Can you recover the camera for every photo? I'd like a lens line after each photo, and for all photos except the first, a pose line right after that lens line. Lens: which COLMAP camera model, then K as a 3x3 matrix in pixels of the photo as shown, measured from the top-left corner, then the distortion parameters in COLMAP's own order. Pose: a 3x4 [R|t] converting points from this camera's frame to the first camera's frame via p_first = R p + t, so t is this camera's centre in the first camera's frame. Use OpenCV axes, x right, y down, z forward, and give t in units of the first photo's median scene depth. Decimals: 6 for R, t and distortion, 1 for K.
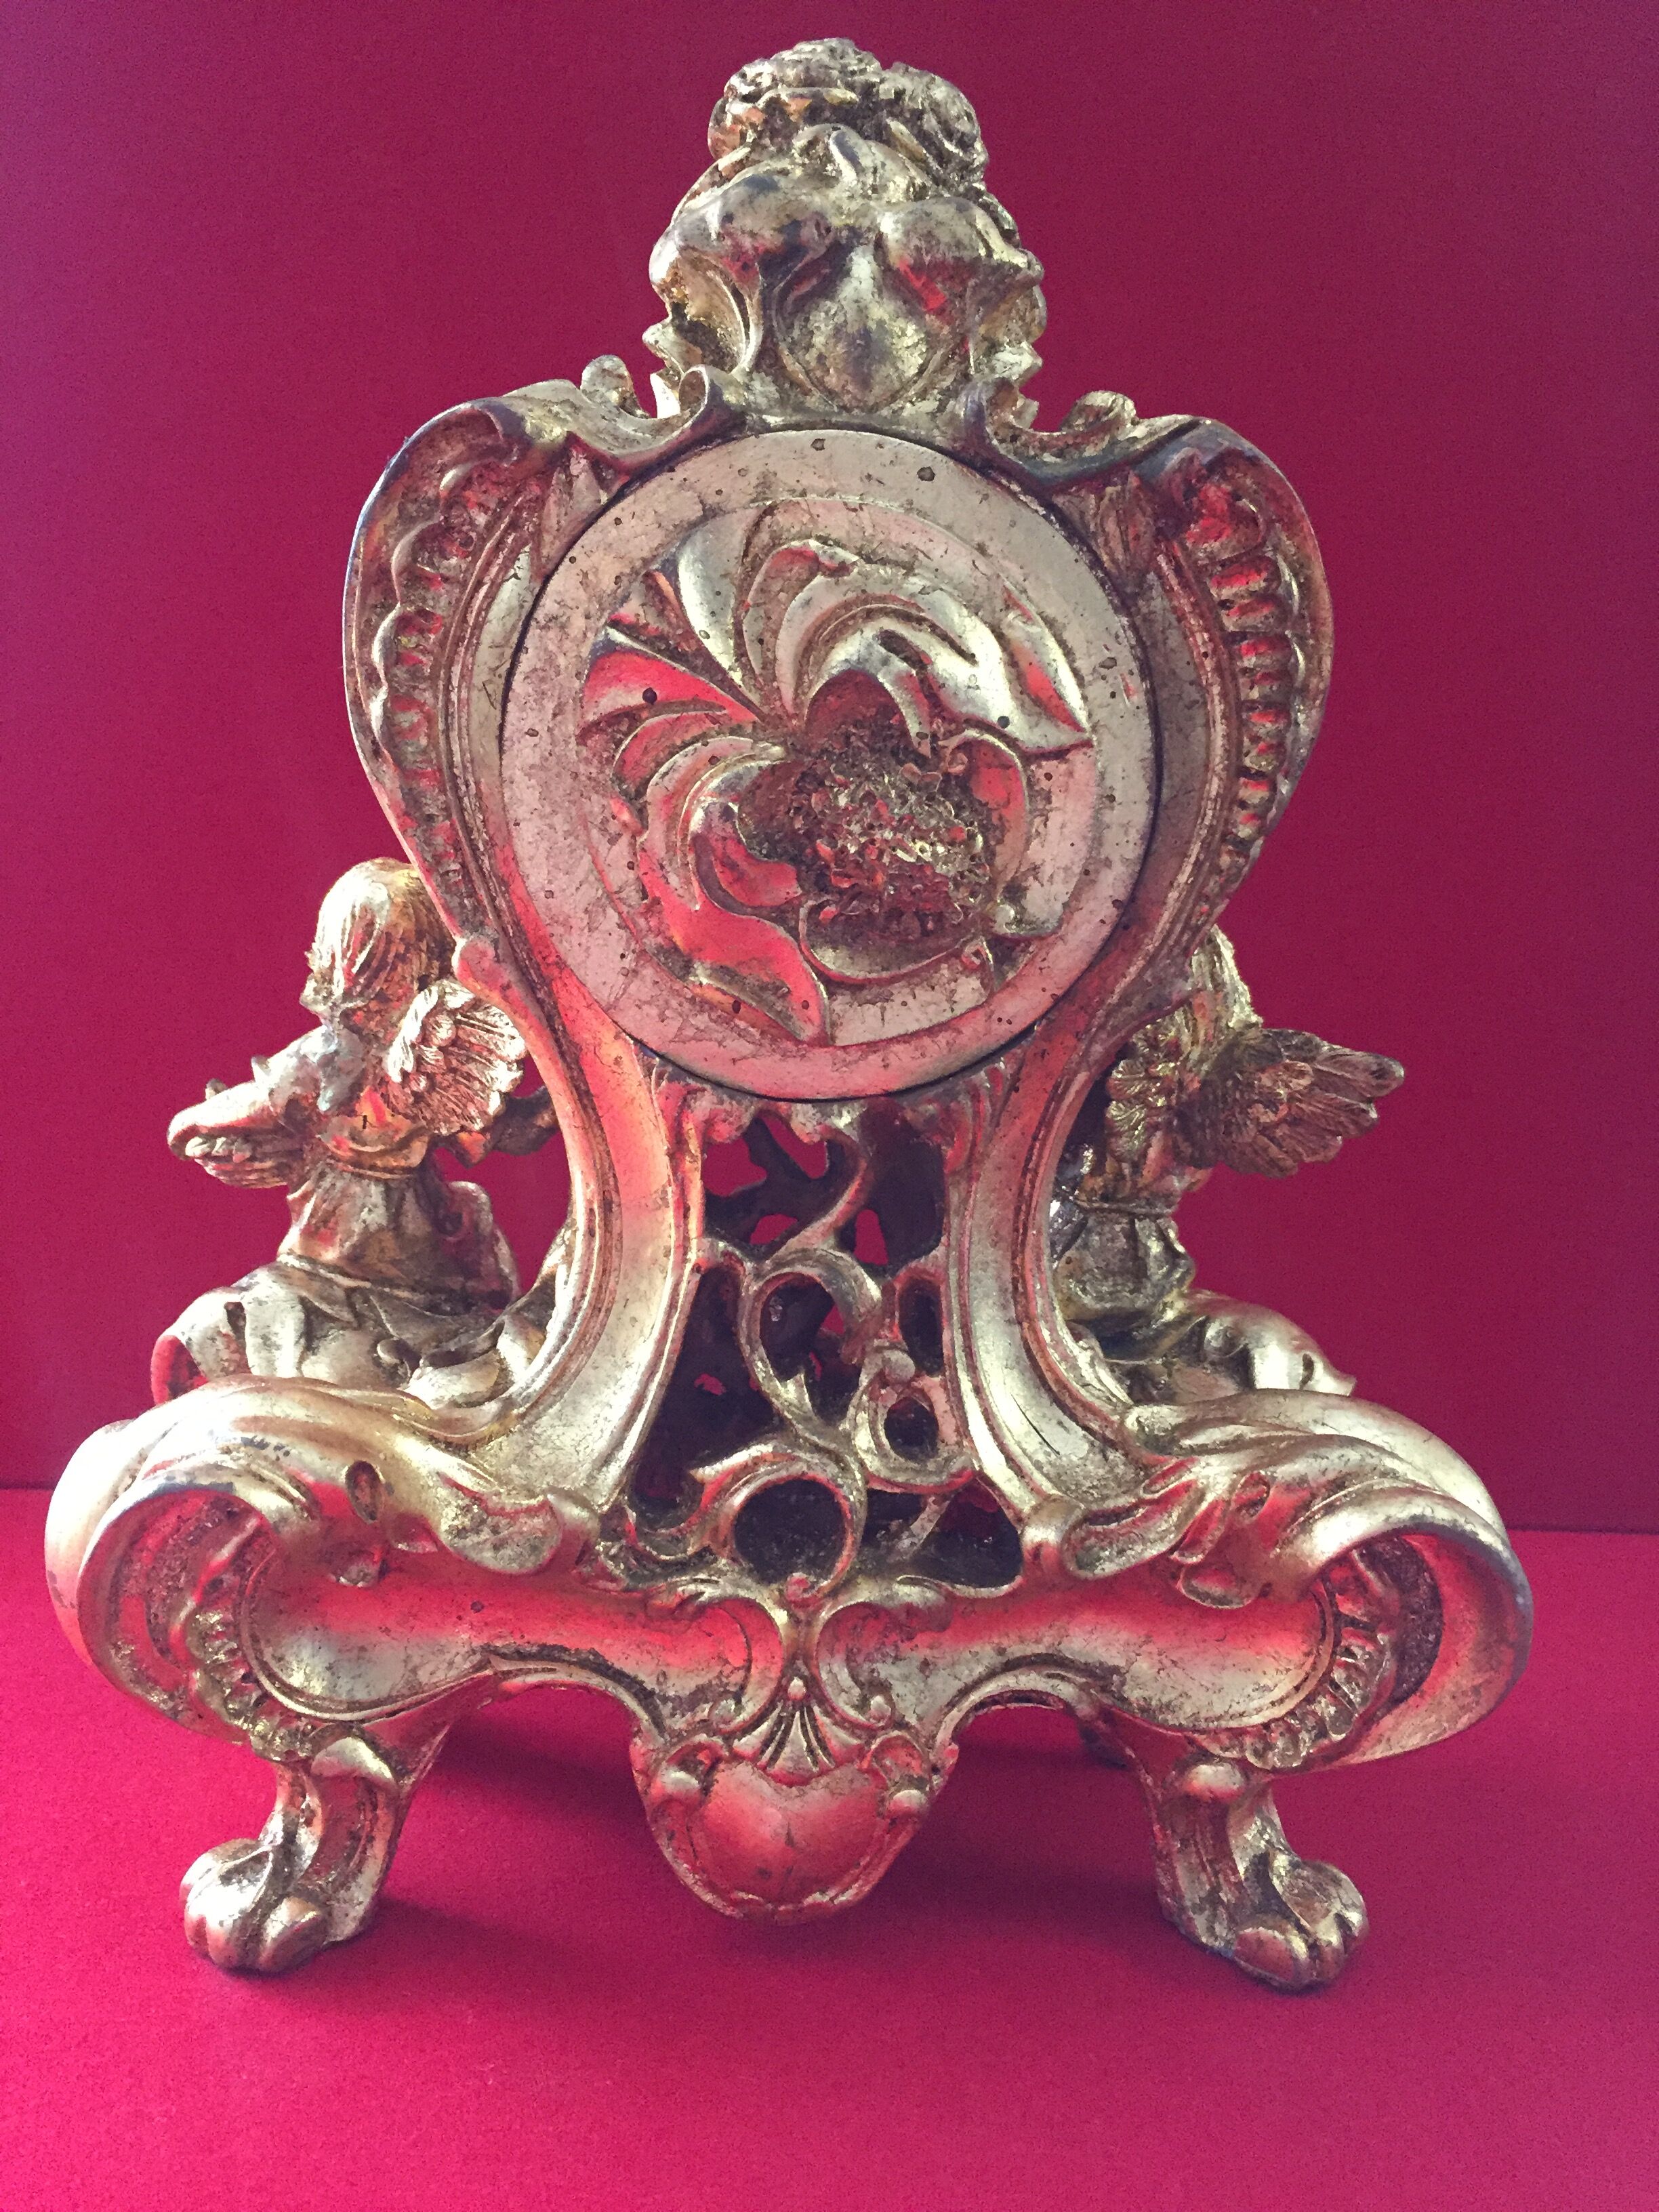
lens RADIAL K [[1921.9, 0, 841.1], [0, 1921.9, 1127.8], [0, 0, 1]] dist [0.065607, -0.062770]
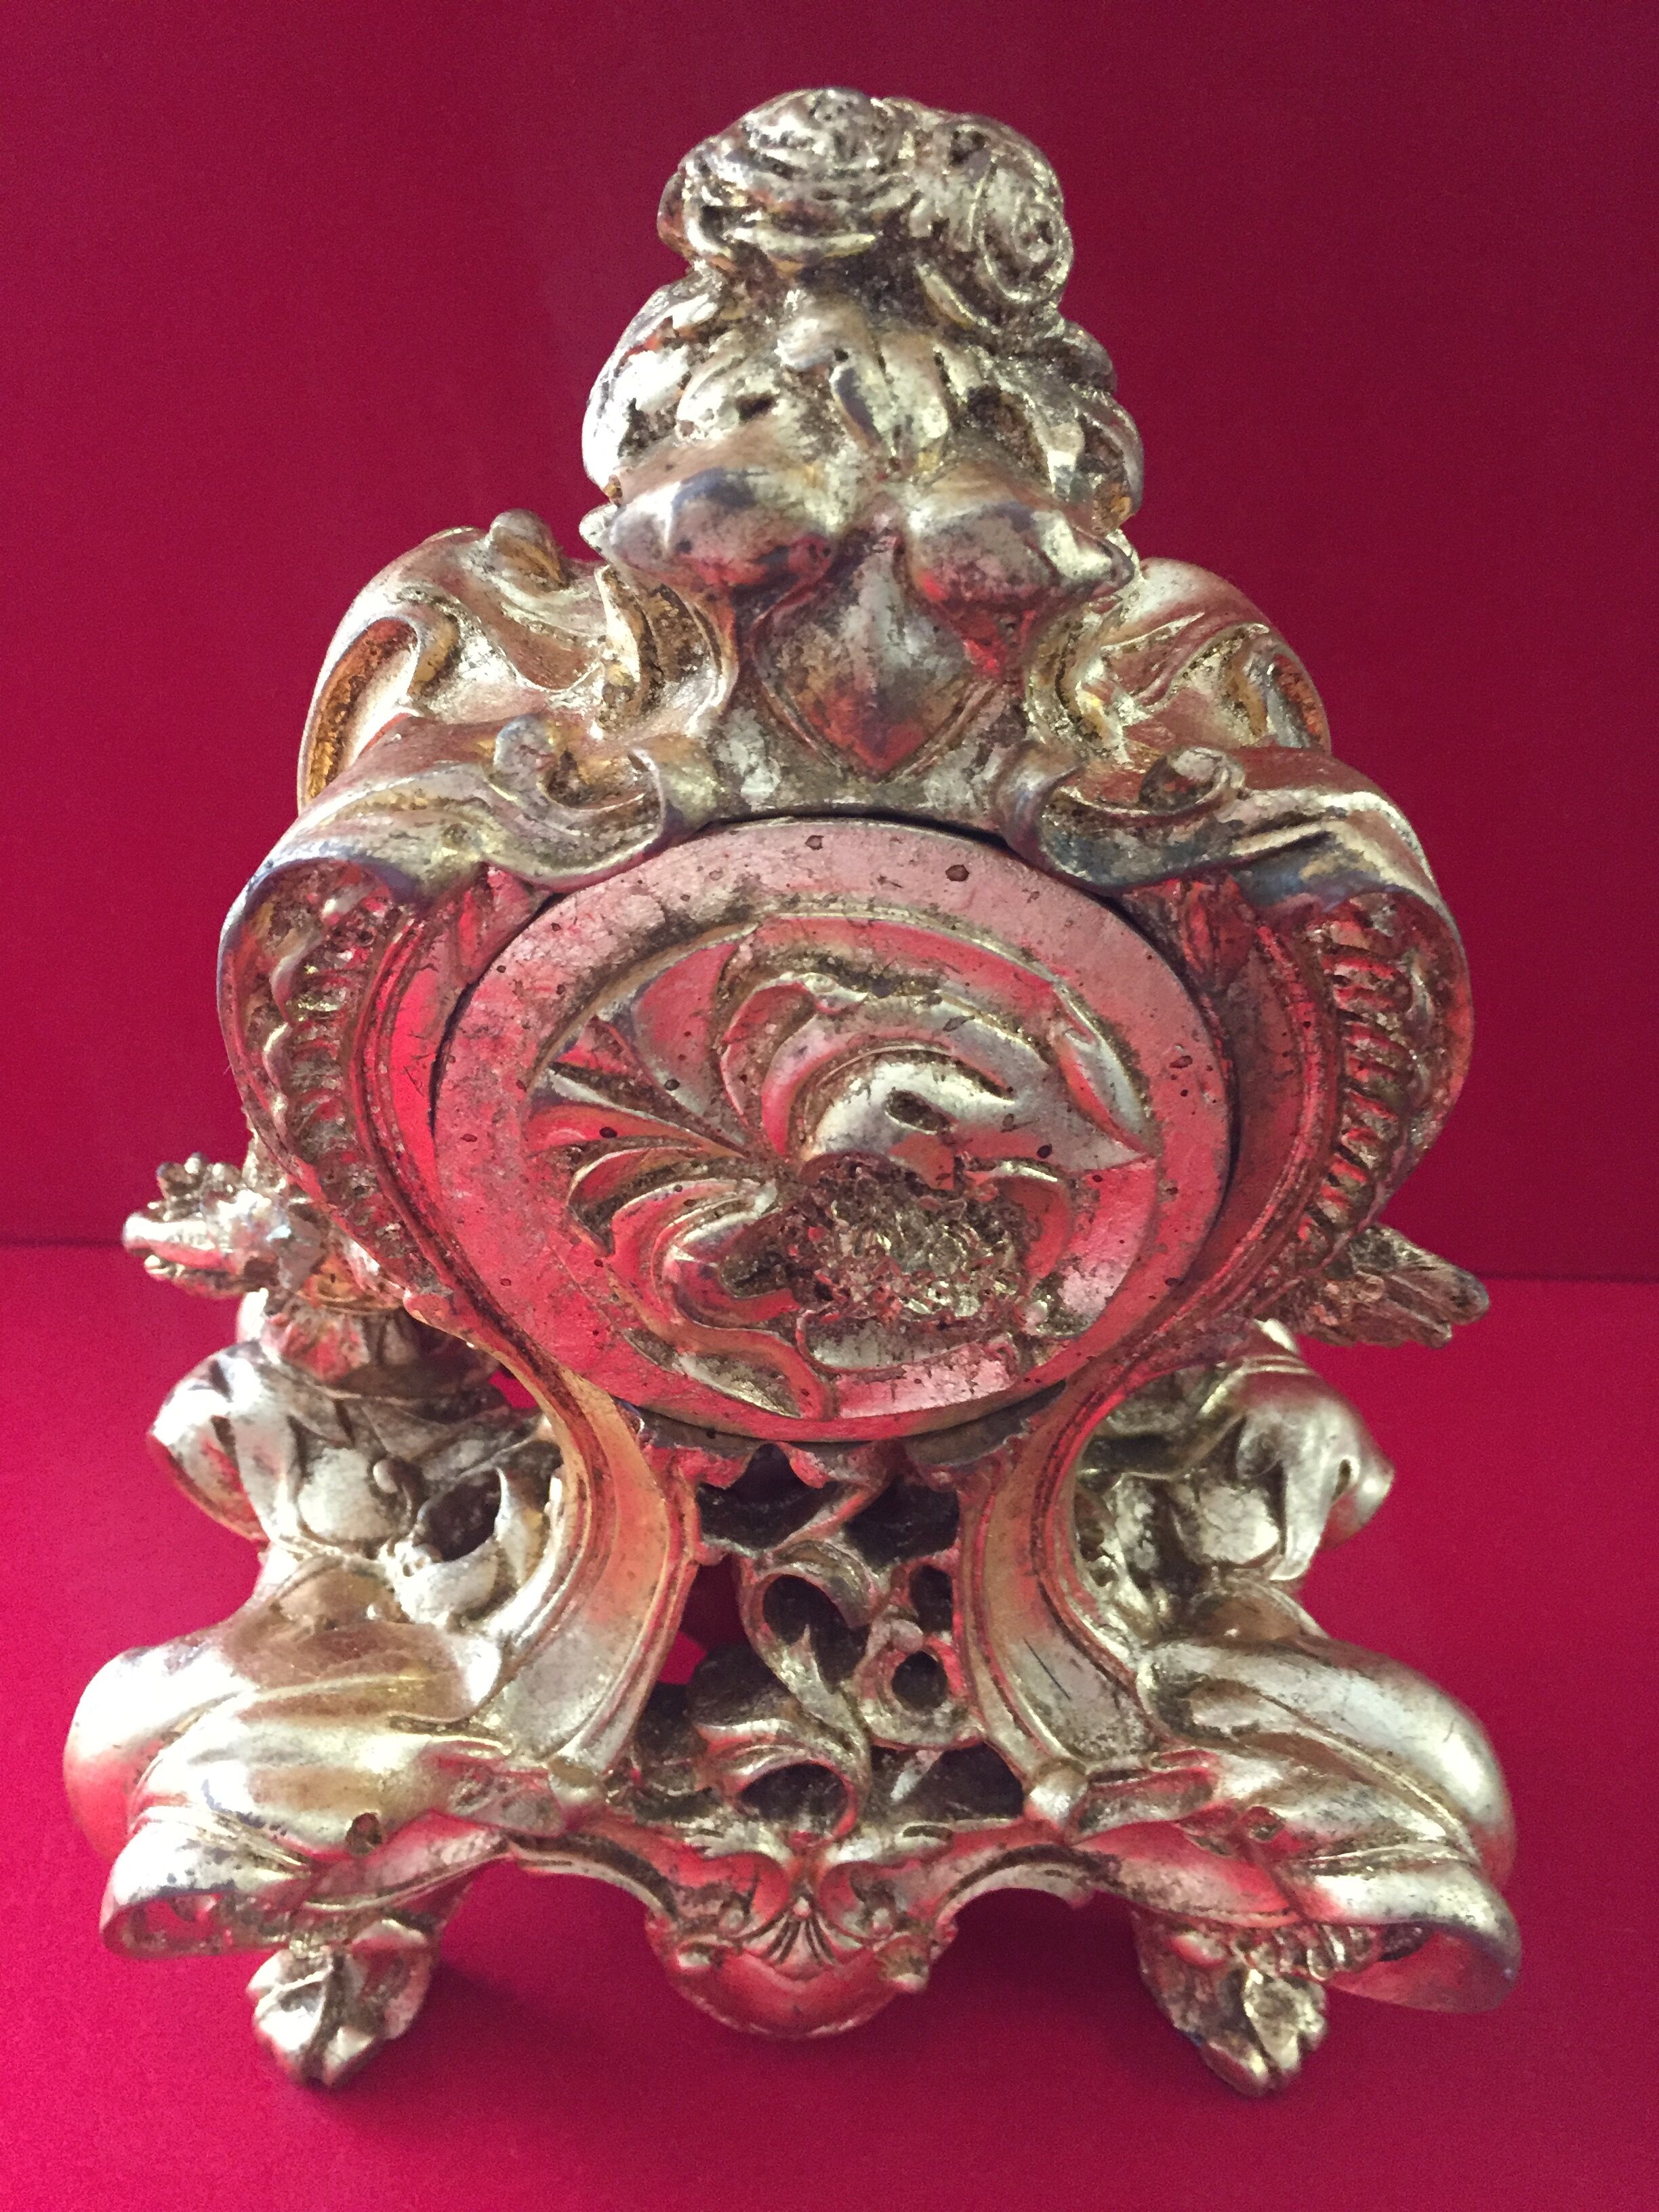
lens RADIAL K [[1921.9, 0, 843.1], [0, 1921.9, 1097.8], [0, 0, 1]] dist [0.065607, -0.062770]
pose [[0.999475, 0.016995, -0.027593, 0.020598], [-0.002003, 0.882227, 0.470820, -0.588678], [0.032345, -0.470517, 0.881798, 0.281846]]
